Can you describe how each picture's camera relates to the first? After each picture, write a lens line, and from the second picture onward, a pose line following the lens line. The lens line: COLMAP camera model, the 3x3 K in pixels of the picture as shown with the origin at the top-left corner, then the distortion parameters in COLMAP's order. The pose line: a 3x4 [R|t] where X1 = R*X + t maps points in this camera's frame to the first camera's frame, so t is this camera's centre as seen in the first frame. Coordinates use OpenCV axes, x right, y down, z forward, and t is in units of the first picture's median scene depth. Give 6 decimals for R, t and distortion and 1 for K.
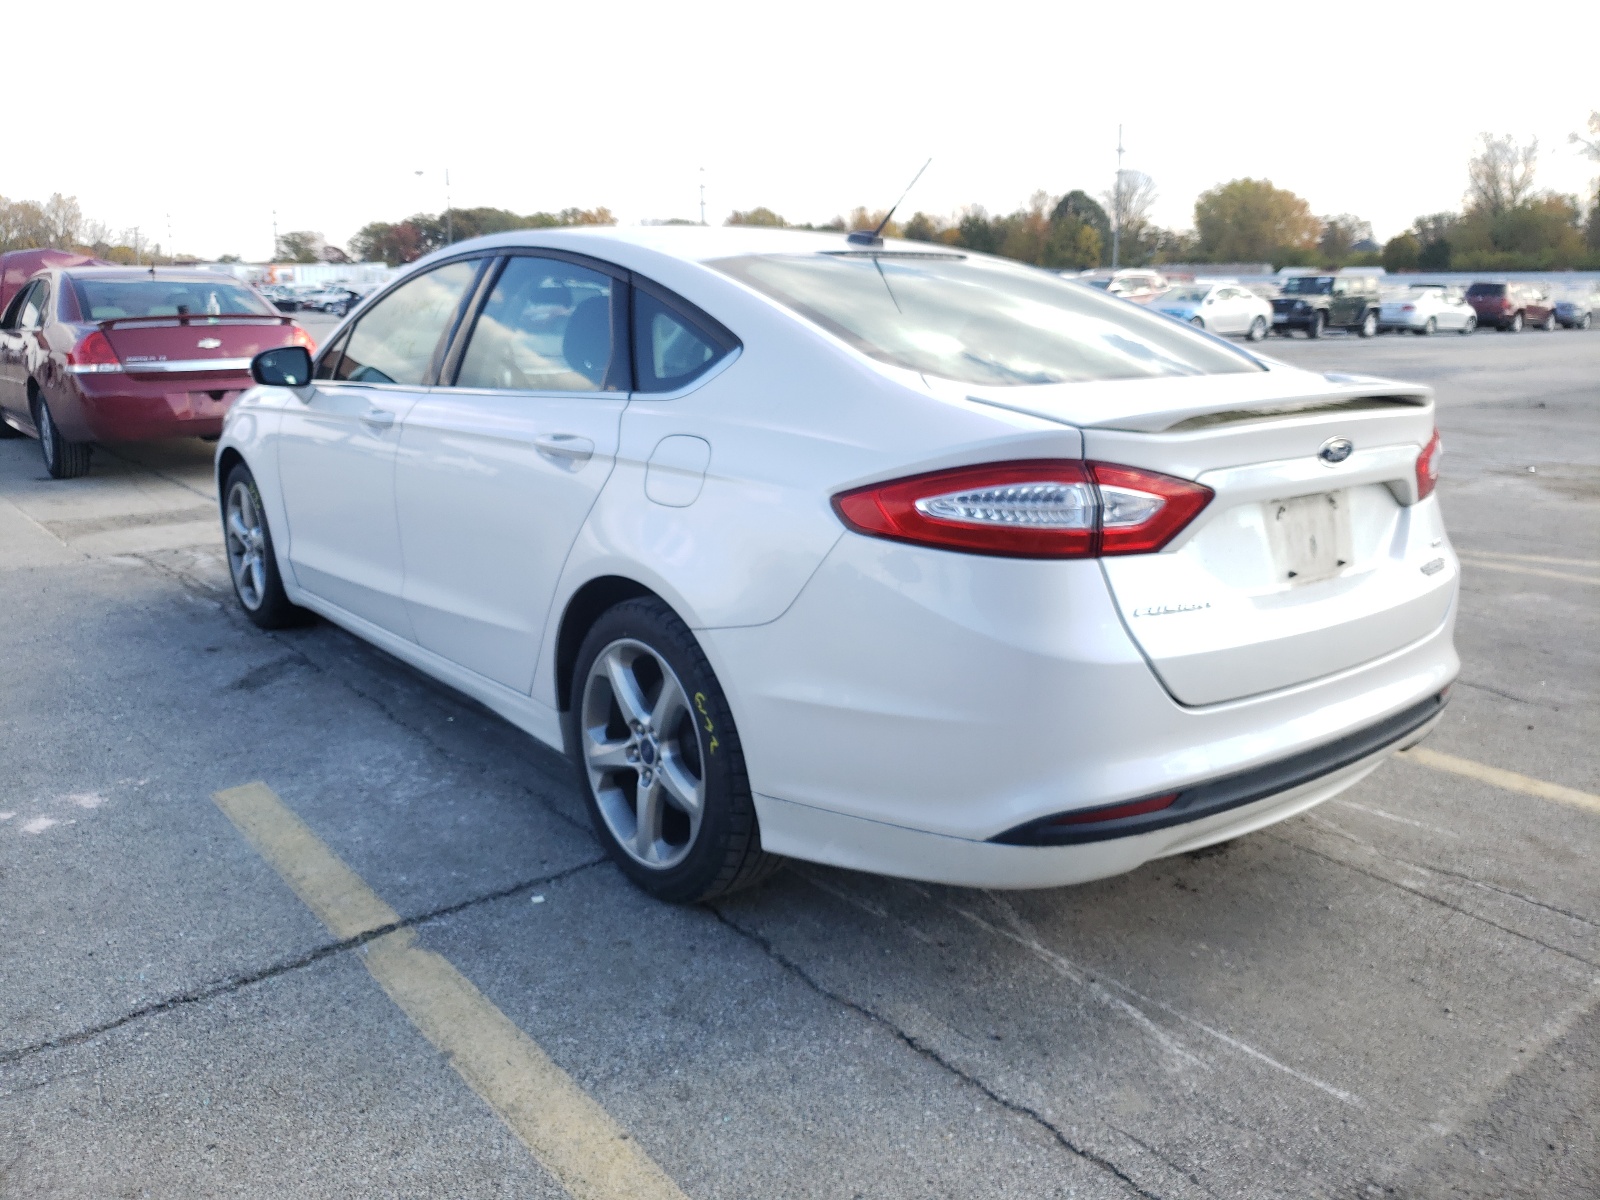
lens RADIAL K [[1264.0, 0, 801.6], [0, 1264.0, 598.6], [0, 0, 1]] dist [0.004372, -0.001742]
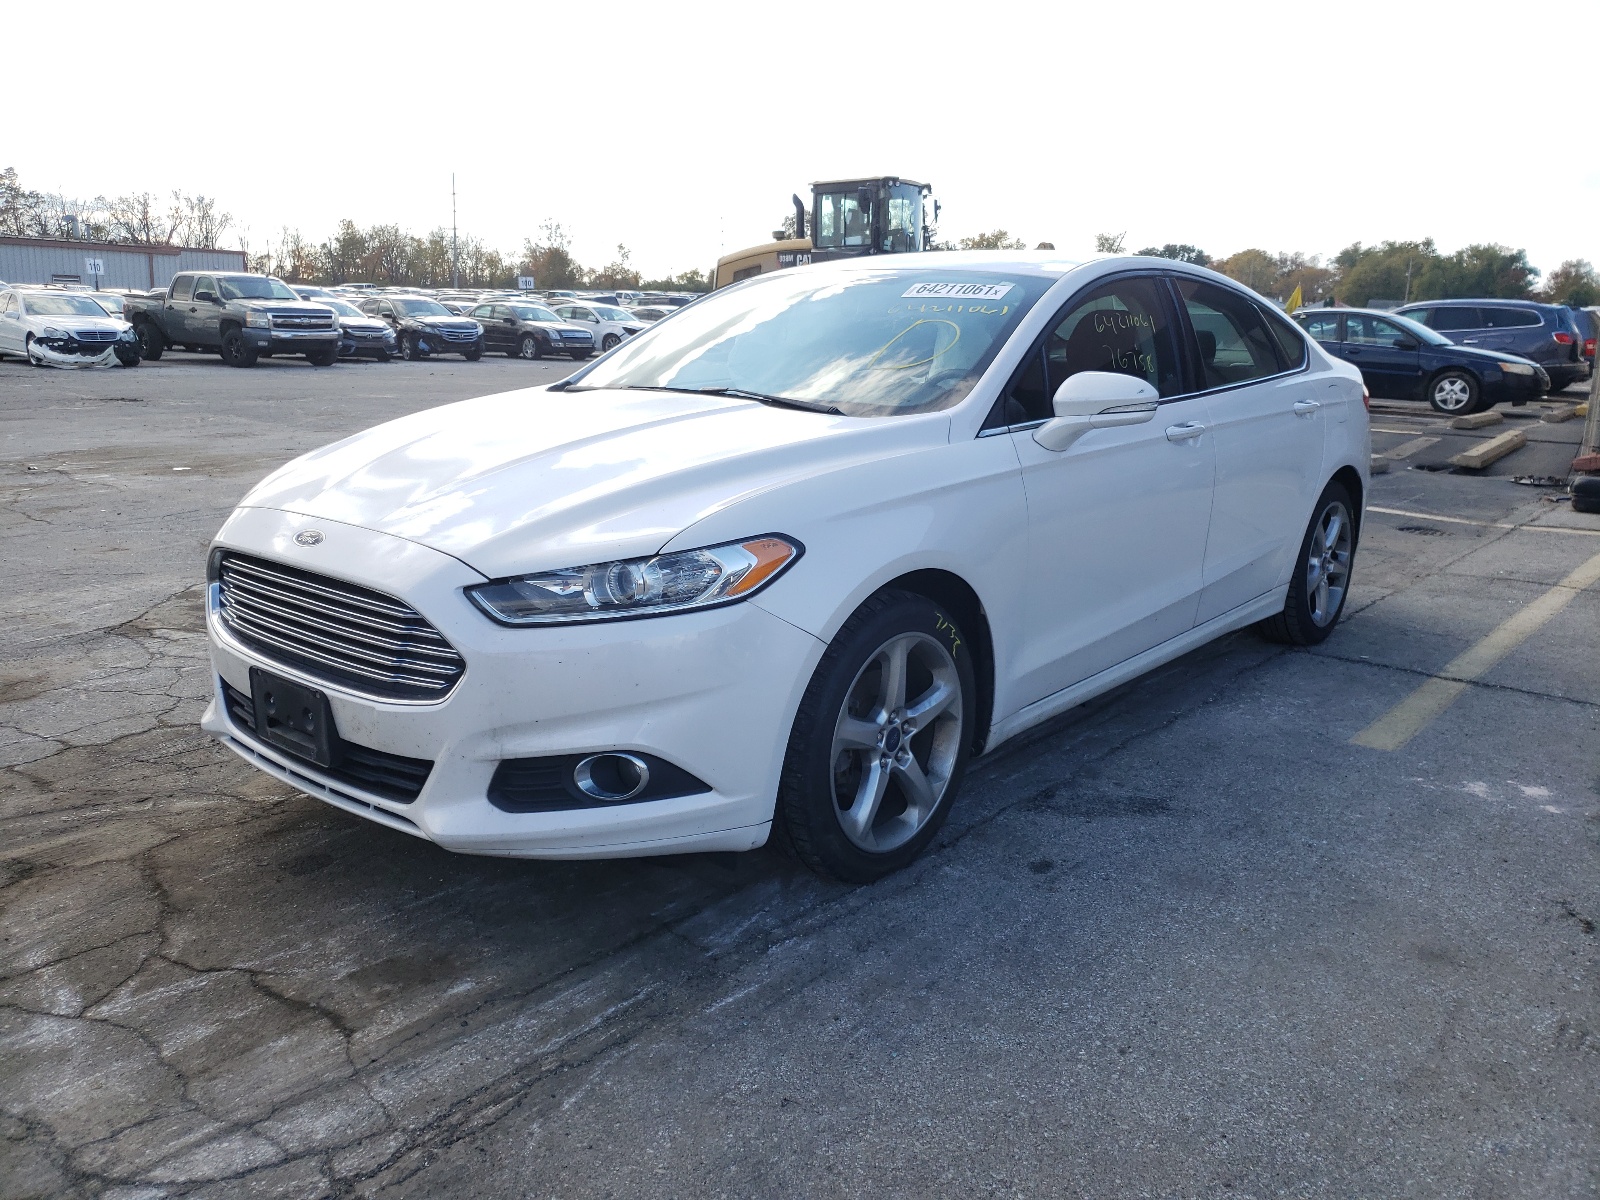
lens RADIAL K [[1264.0, 0, 801.2], [0, 1264.0, 601.9], [0, 0, 1]] dist [0.004372, -0.001742]
pose [[-0.212821, -0.218666, 0.952309, -1.412972], [0.198223, 0.944708, 0.261219, -0.375926], [-0.956773, 0.244362, -0.157709, 1.663989]]
